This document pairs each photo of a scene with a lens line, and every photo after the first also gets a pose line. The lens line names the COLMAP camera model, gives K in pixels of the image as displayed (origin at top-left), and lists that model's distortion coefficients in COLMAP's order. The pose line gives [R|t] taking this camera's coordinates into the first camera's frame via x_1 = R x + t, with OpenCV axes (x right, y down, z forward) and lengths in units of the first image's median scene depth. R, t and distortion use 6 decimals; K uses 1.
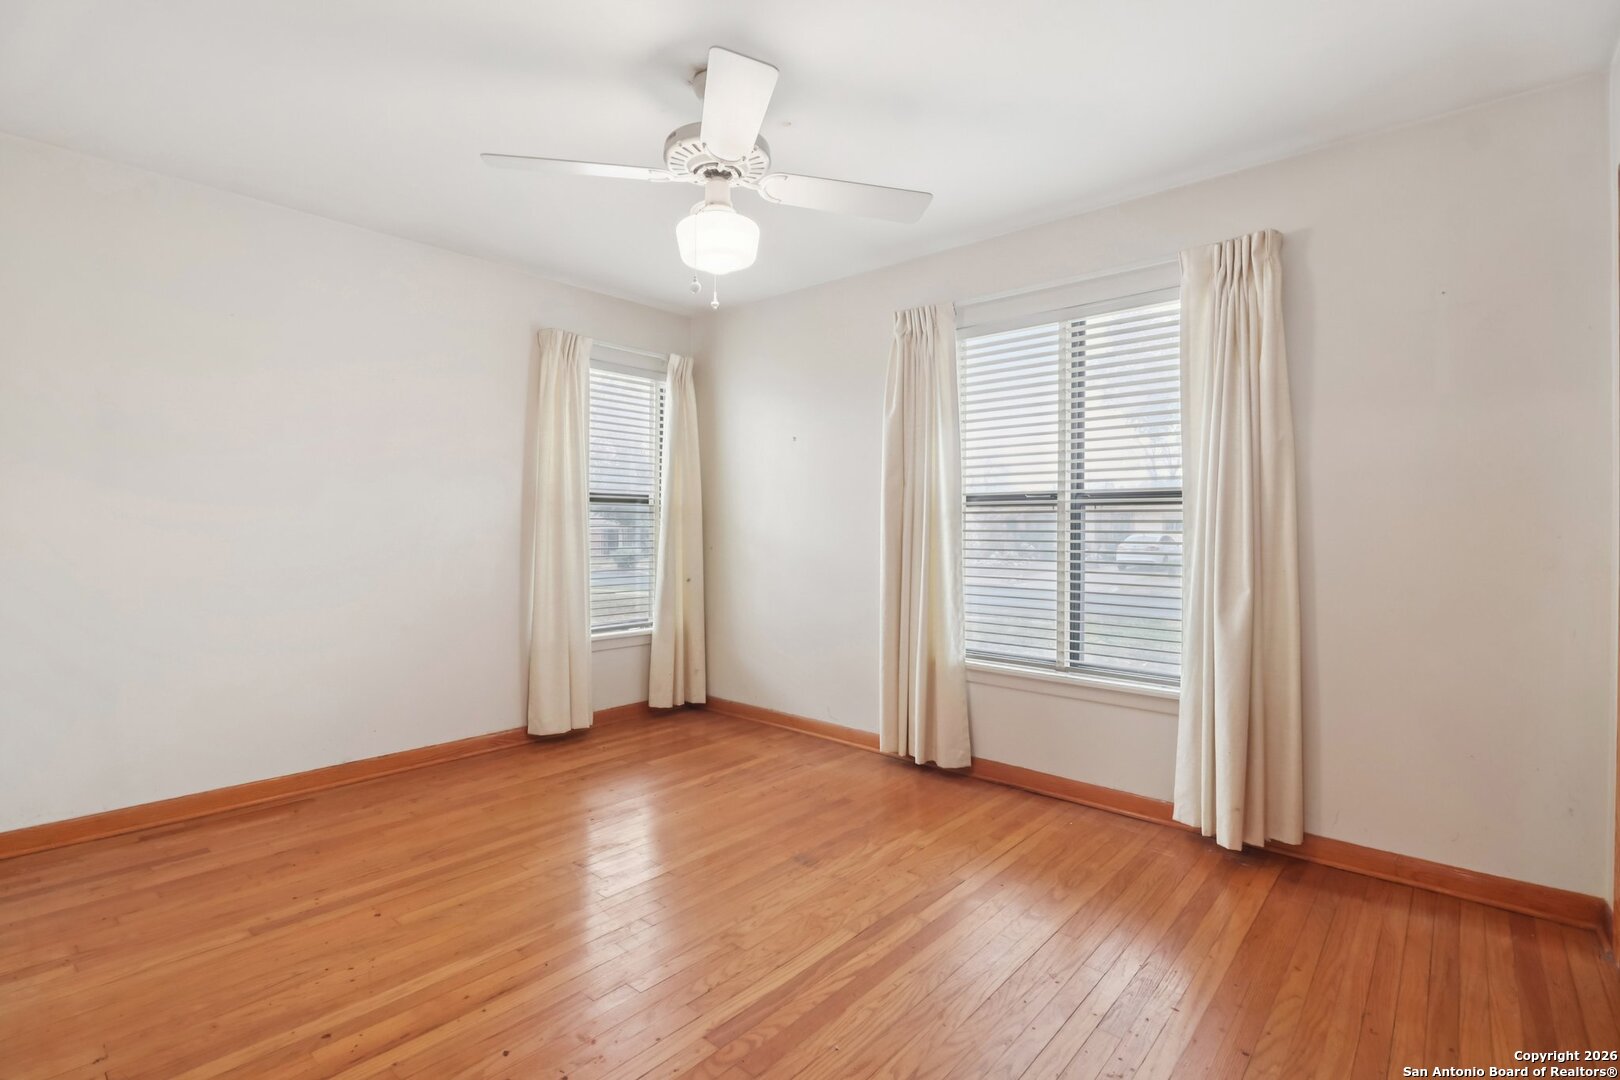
lens RADIAL K [[765.8, 0, 779.8], [0, 765.8, 543.0], [0, 0, 1]] dist [0.000601, -0.013034]
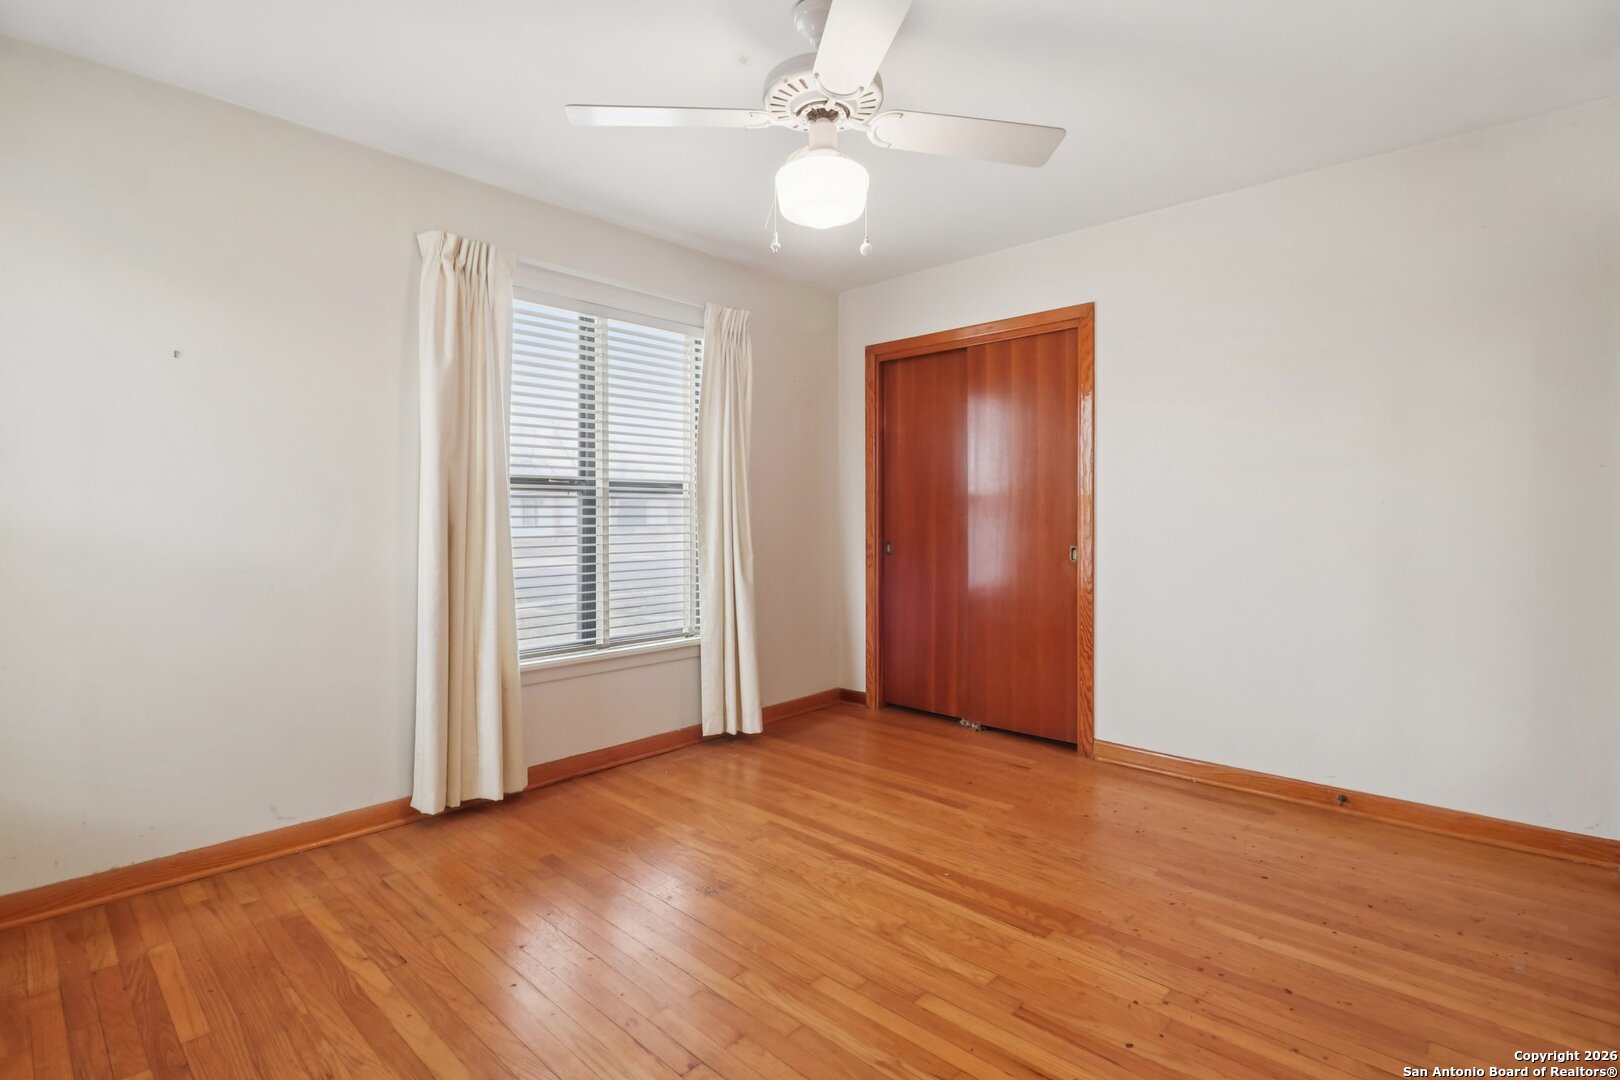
lens RADIAL K [[759.0, 0, 798.8], [0, 759.0, 533.9], [0, 0, 1]] dist [-0.000331, -0.013262]
pose [[0.024059, -0.030378, 0.999249, -0.697200], [0.024204, 0.999263, 0.029795, -0.016266], [-0.999418, 0.023469, 0.024776, 0.732466]]
